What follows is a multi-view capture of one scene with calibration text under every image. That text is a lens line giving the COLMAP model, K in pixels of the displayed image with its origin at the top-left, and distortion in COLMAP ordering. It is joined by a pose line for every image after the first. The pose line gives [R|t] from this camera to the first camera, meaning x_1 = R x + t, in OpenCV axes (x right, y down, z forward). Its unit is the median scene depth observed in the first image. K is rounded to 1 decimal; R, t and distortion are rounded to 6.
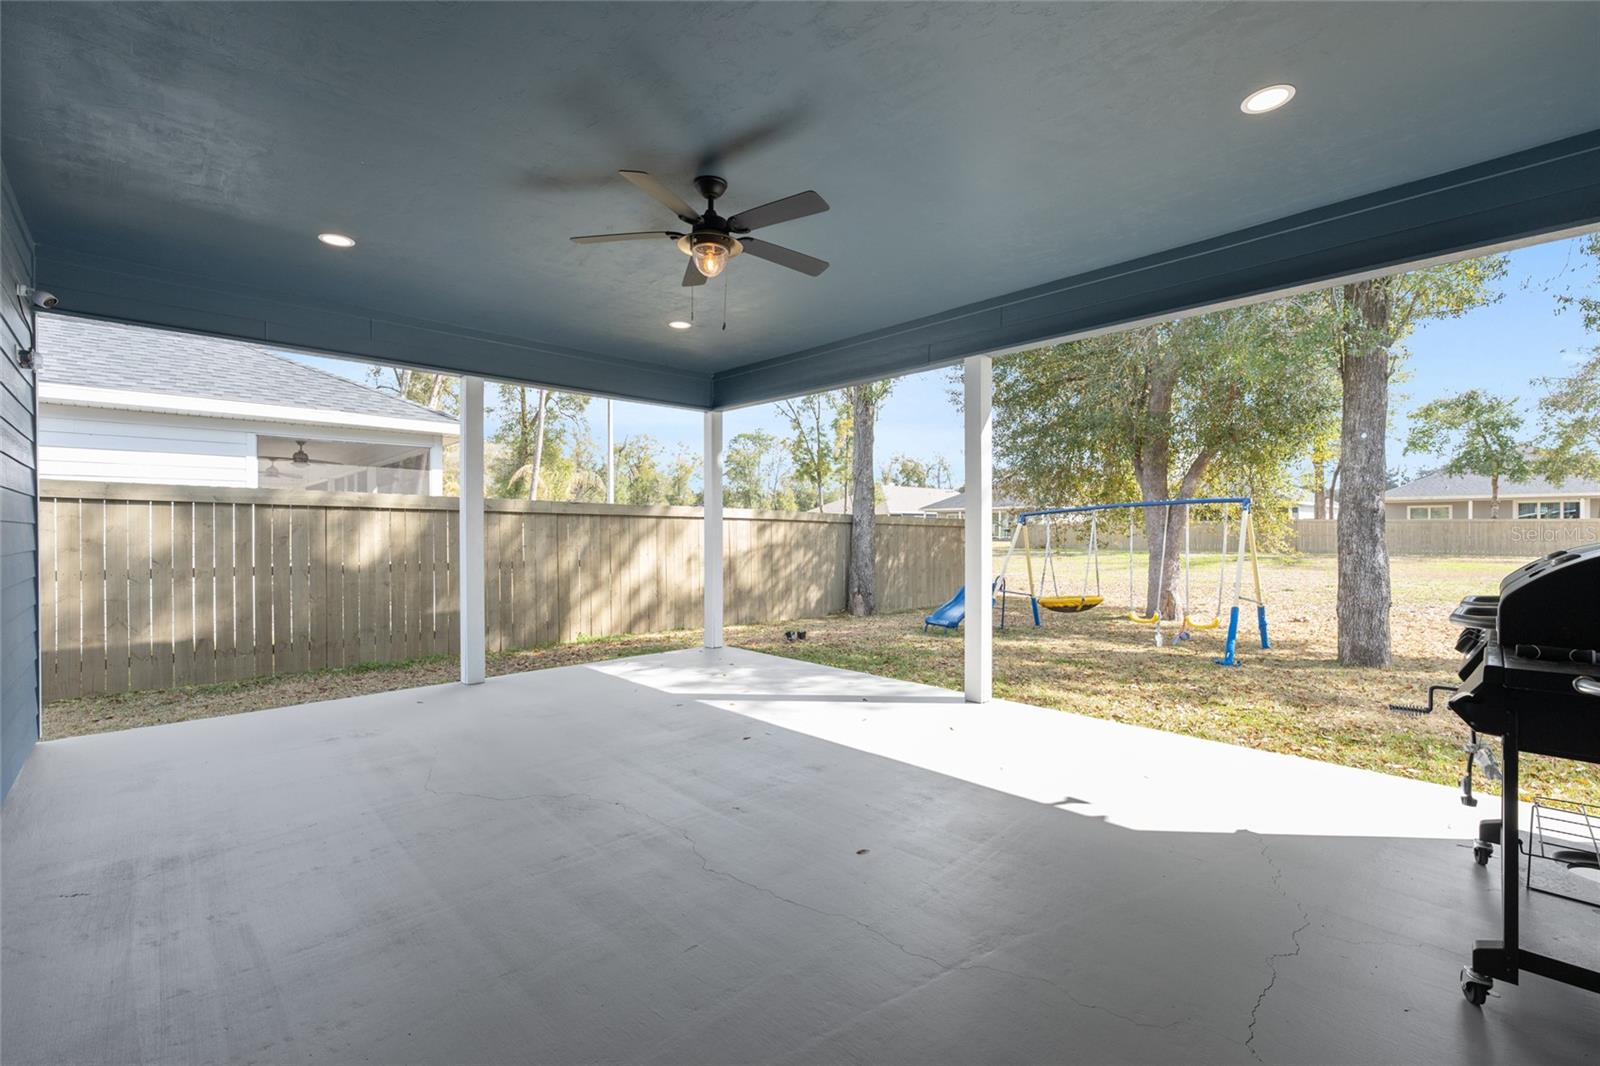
lens RADIAL K [[687.8, 0, 809.6], [0, 687.8, 525.5], [0, 0, 1]] dist [-0.001899, -0.000161]
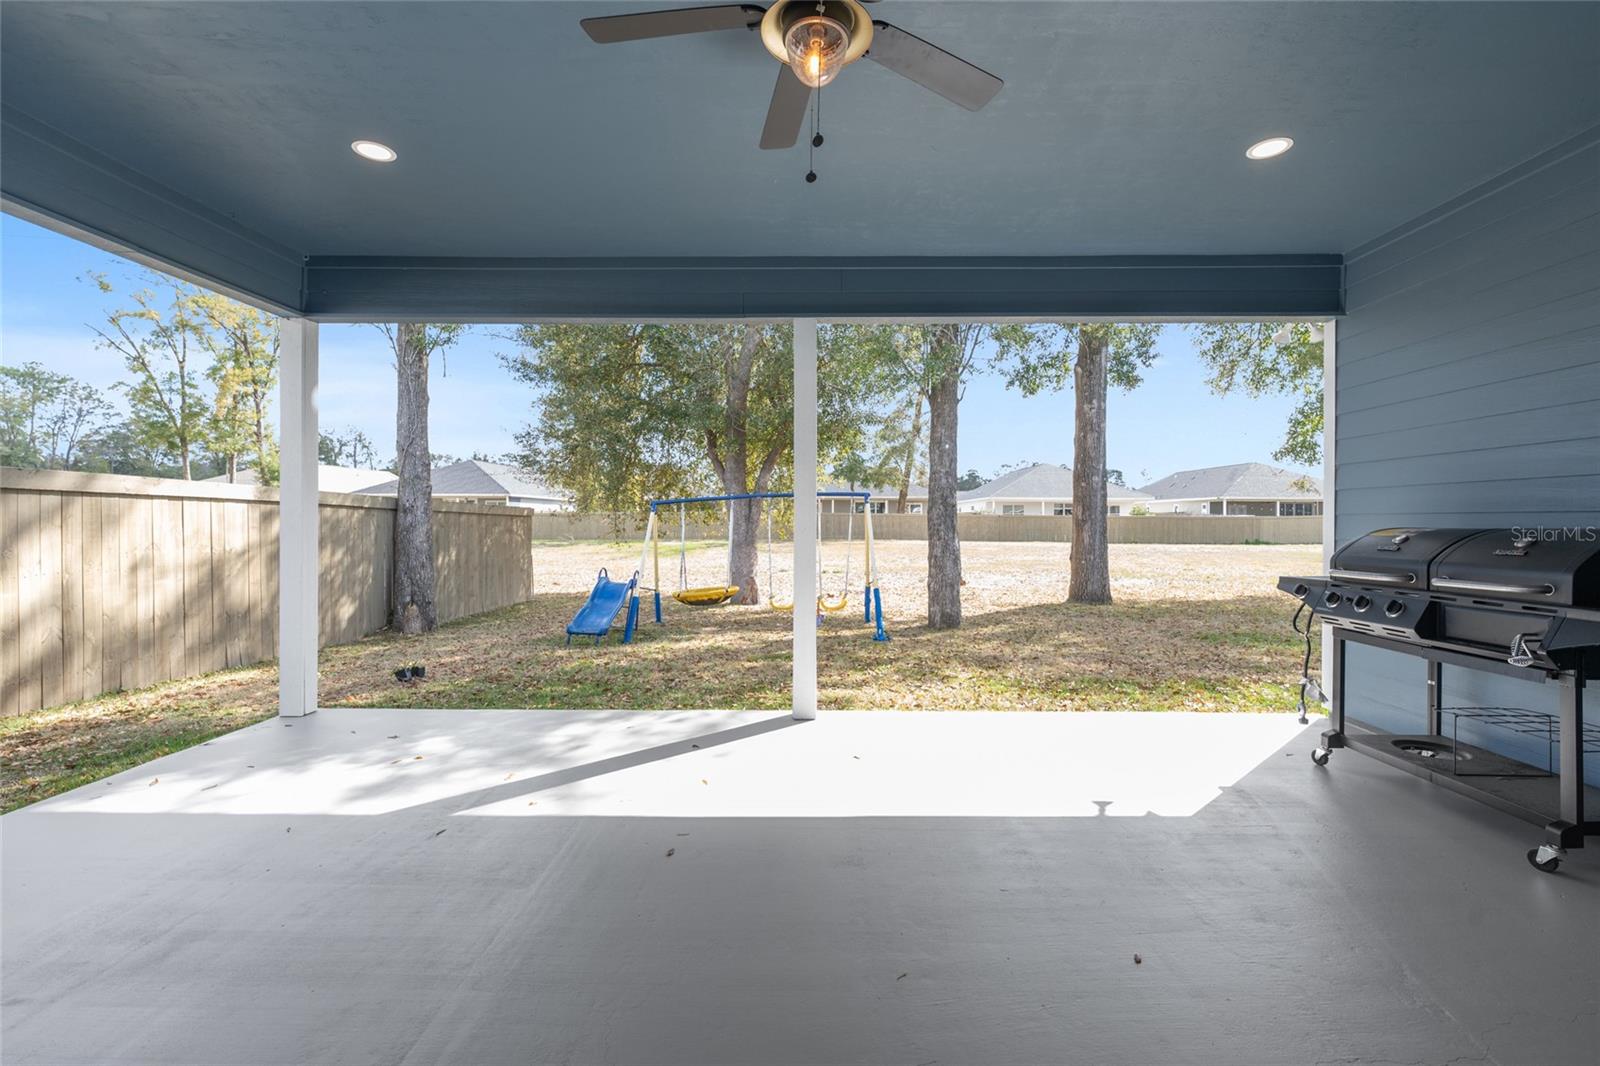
lens RADIAL K [[687.8, 0, 809.6], [0, 687.8, 525.5], [0, 0, 1]] dist [-0.001899, -0.000161]
pose [[0.705709, -0.001663, 0.708500, -0.156480], [-0.008897, 0.999898, 0.011210, 0.001779], [-0.708446, -0.014214, 0.705622, 0.167453]]
